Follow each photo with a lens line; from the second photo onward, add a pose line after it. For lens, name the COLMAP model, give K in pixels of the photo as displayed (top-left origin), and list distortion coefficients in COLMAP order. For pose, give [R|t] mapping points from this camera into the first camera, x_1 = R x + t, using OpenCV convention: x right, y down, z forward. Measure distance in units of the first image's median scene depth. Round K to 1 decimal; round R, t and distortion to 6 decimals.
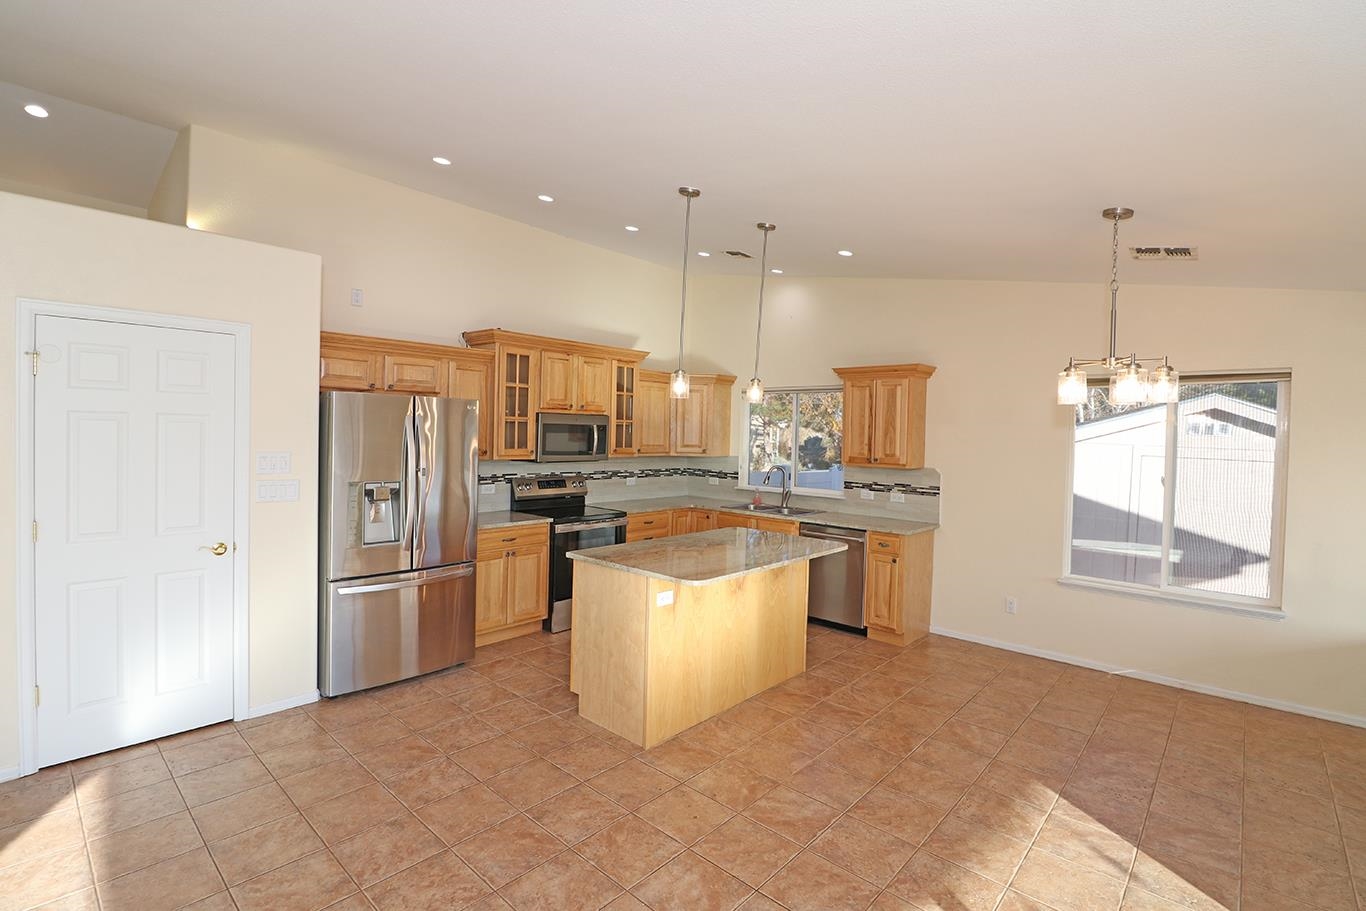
lens RADIAL K [[626.3, 0, 676.9], [0, 626.3, 442.5], [0, 0, 1]] dist [-0.000489, -0.013767]
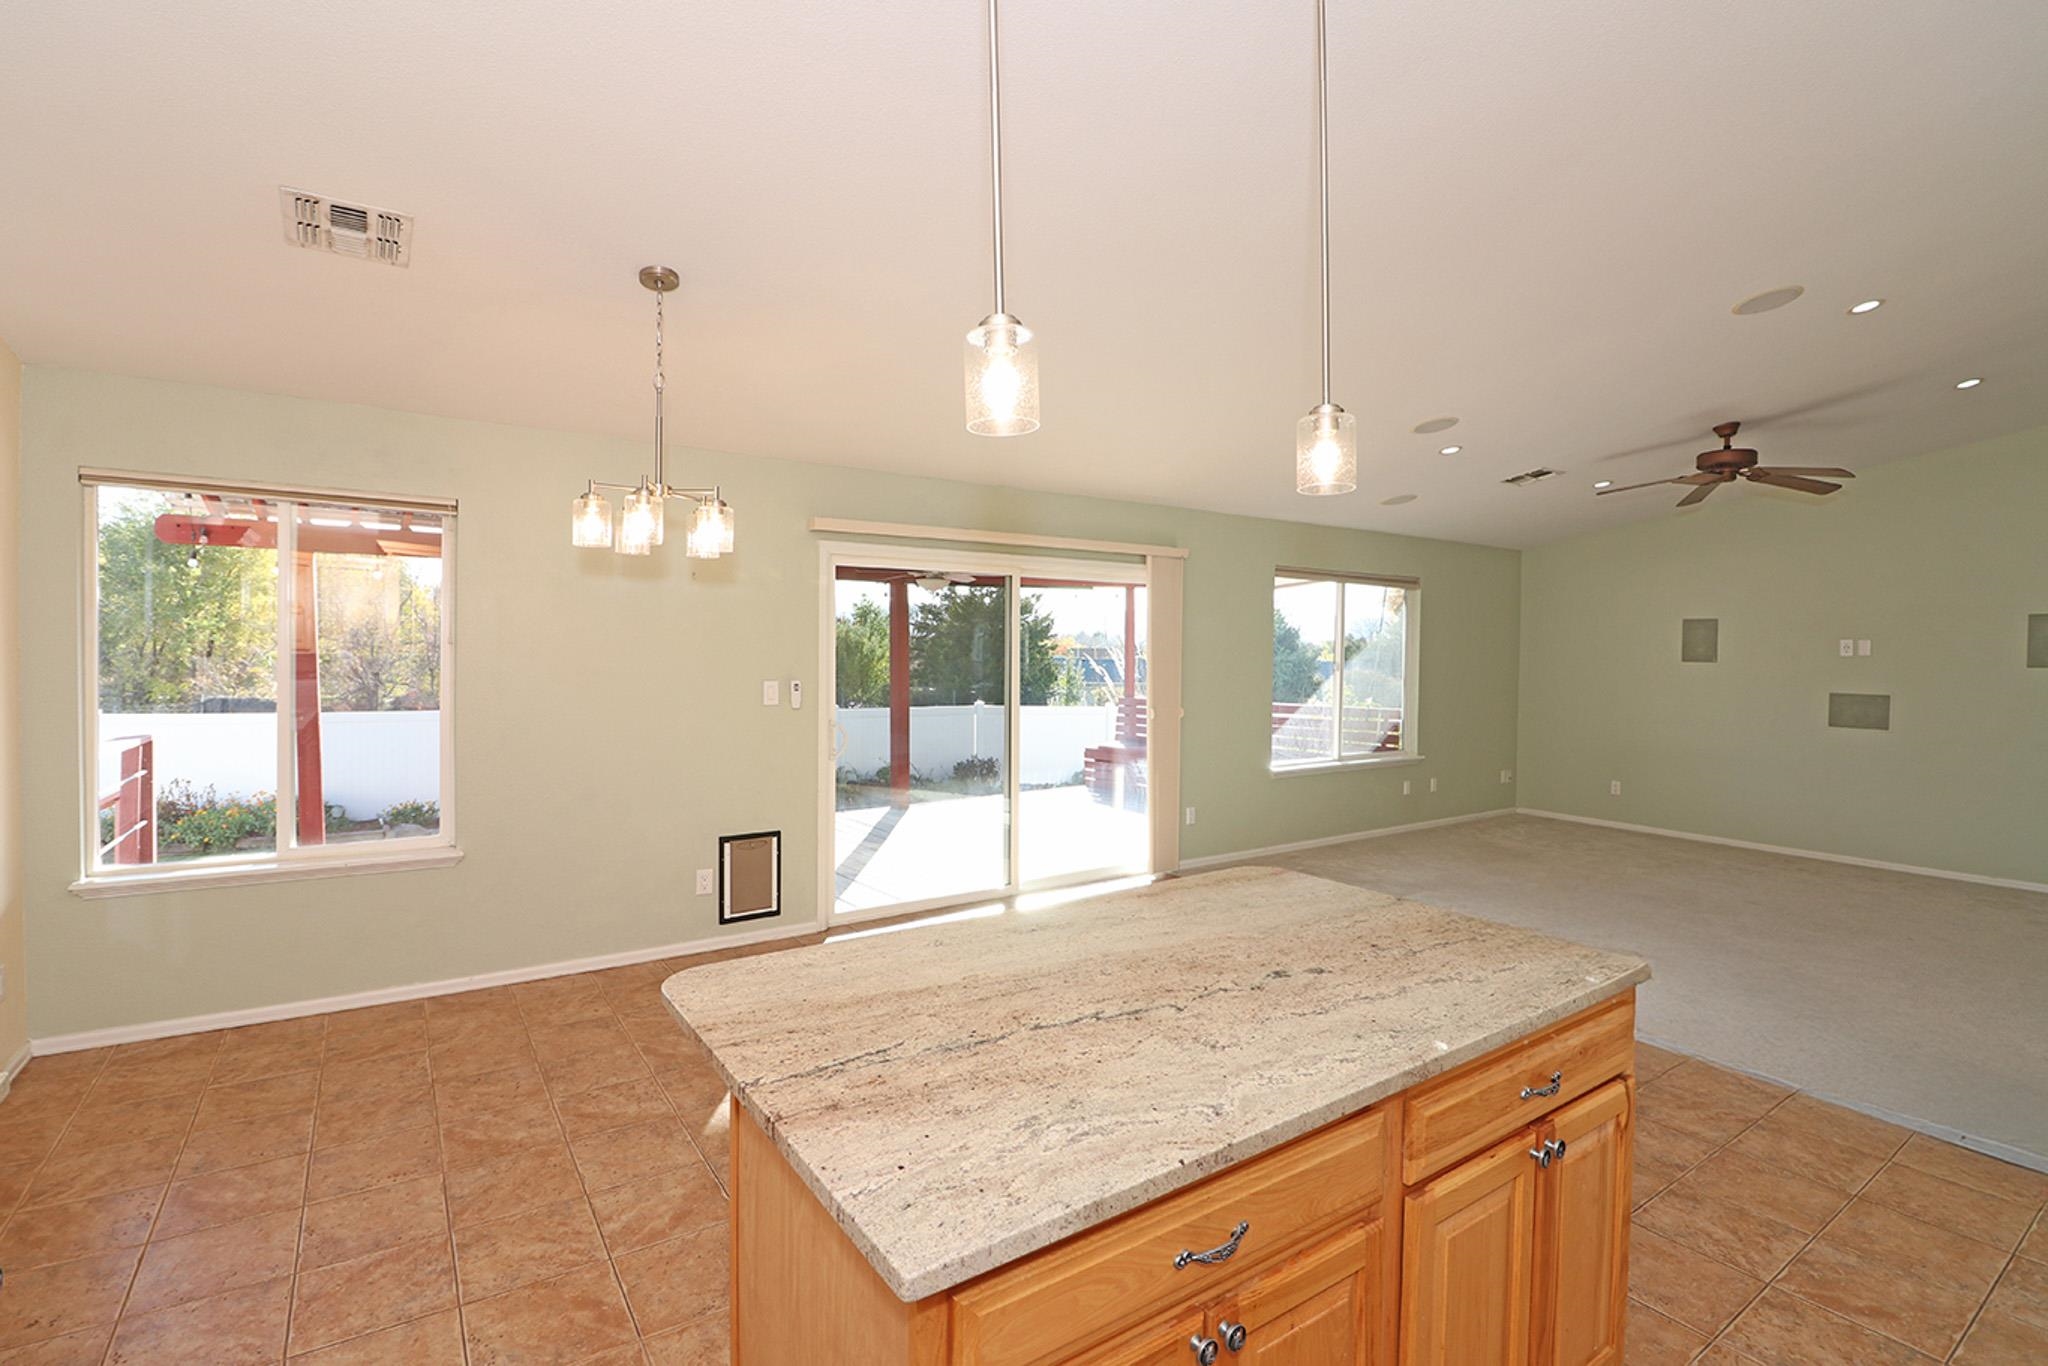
lens RADIAL K [[939.0, 0, 1014.8], [0, 939.0, 663.5], [0, 0, 1]] dist [-0.000489, -0.013767]
pose [[-0.971285, -0.040102, 0.234515, 0.031317], [-0.032255, 0.998787, 0.037200, 0.006434], [-0.235723, 0.028568, -0.971400, 1.084156]]
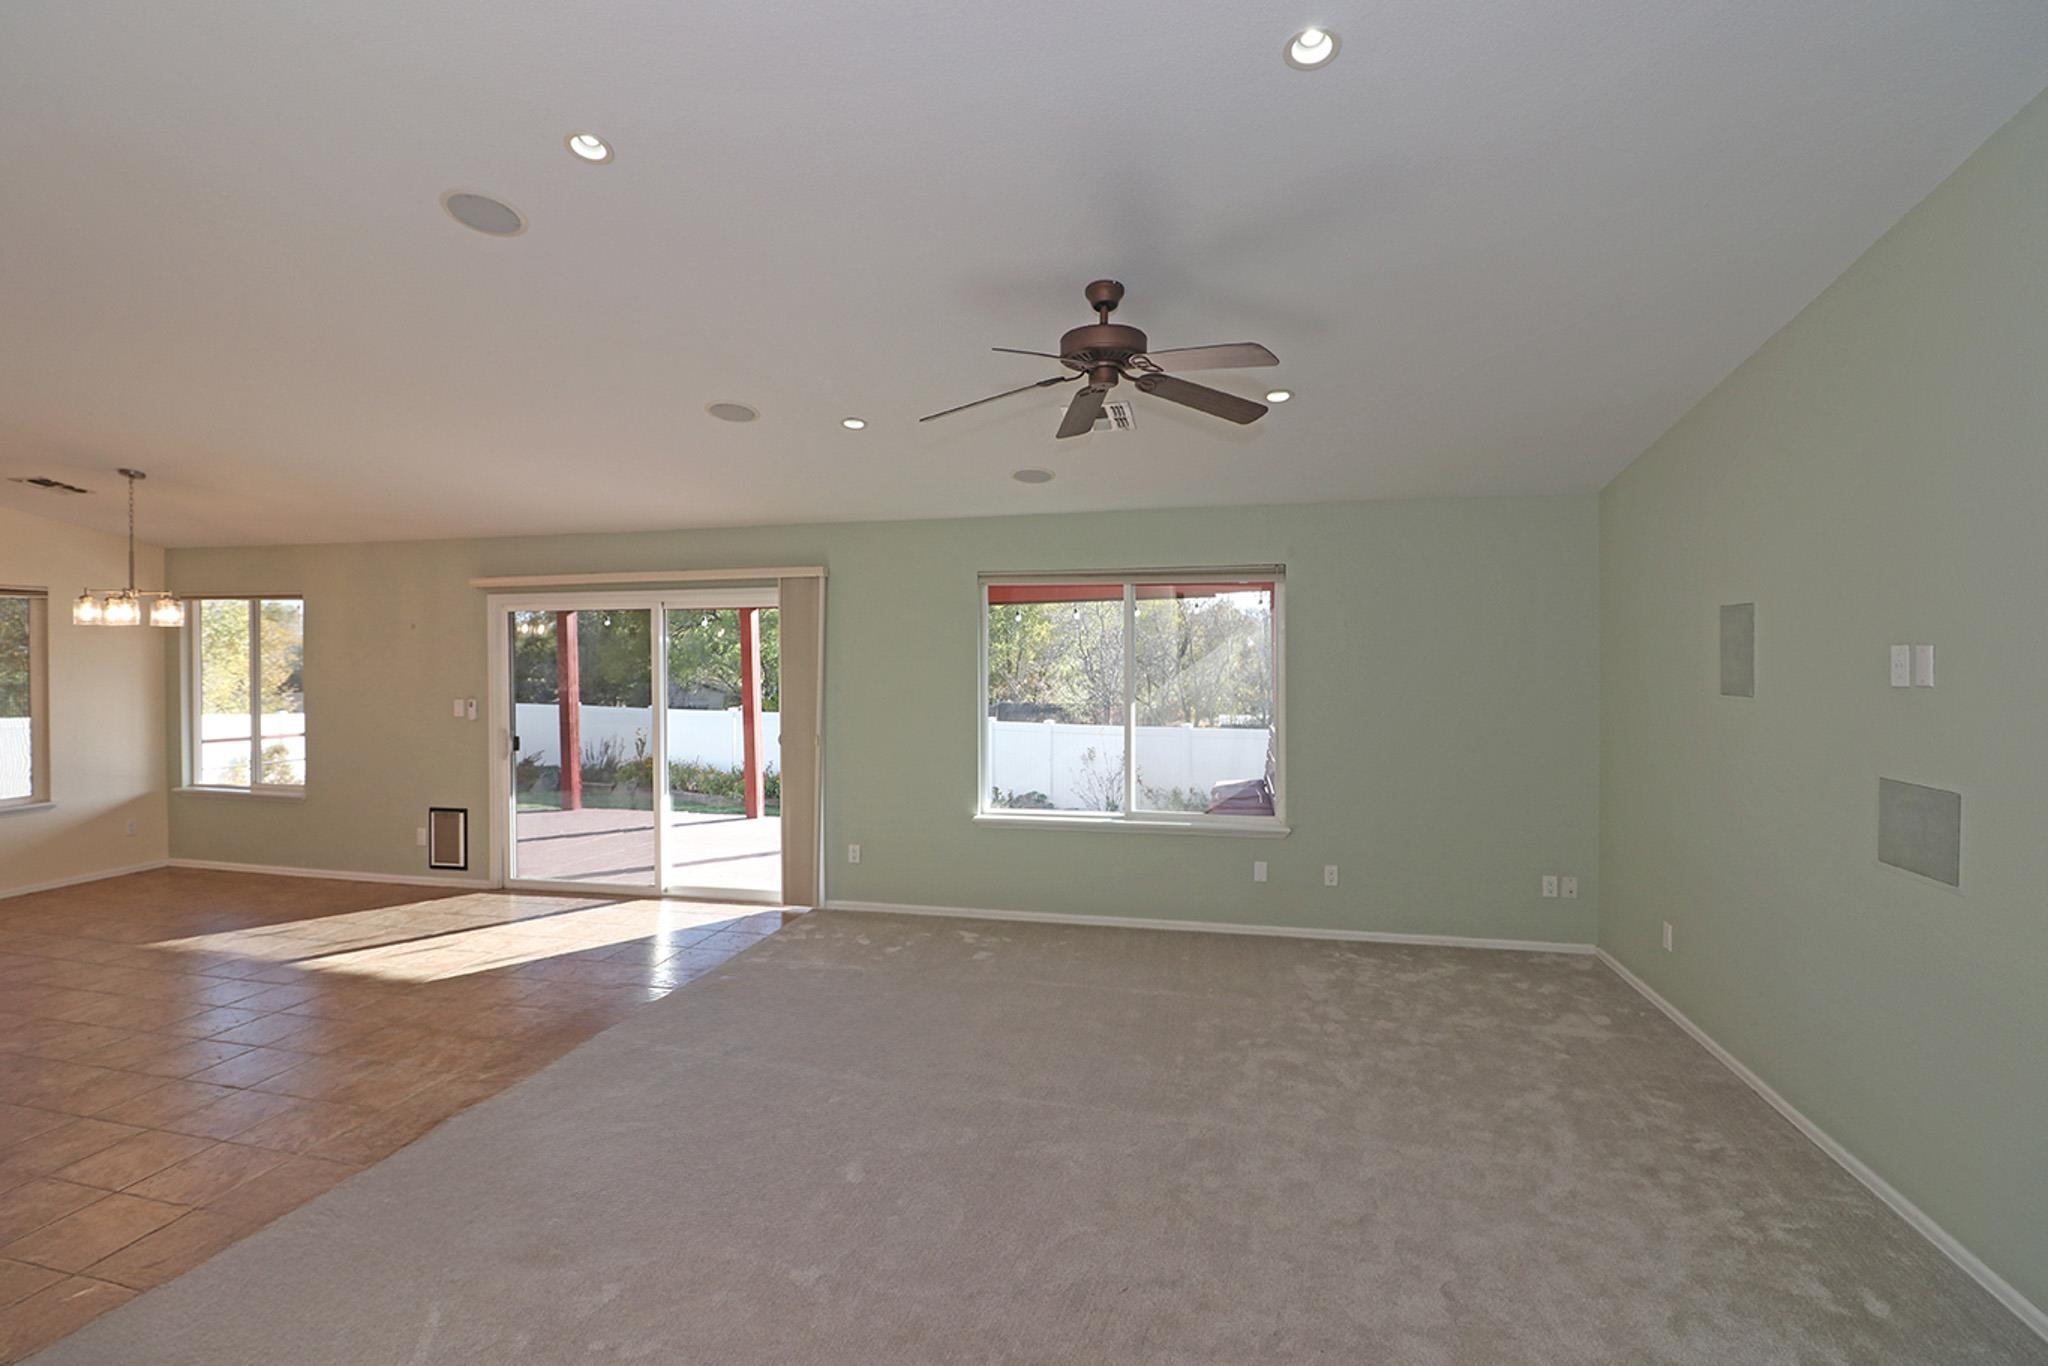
lens RADIAL K [[954.7, 0, 1015.3], [0, 954.7, 663.7], [0, 0, 1]] dist [-0.000811, -0.013641]
pose [[-0.490338, -0.030602, 0.870995, -1.023169], [0.003902, 0.999296, 0.037307, -0.028442], [-0.871524, 0.021692, -0.489874, 0.216199]]
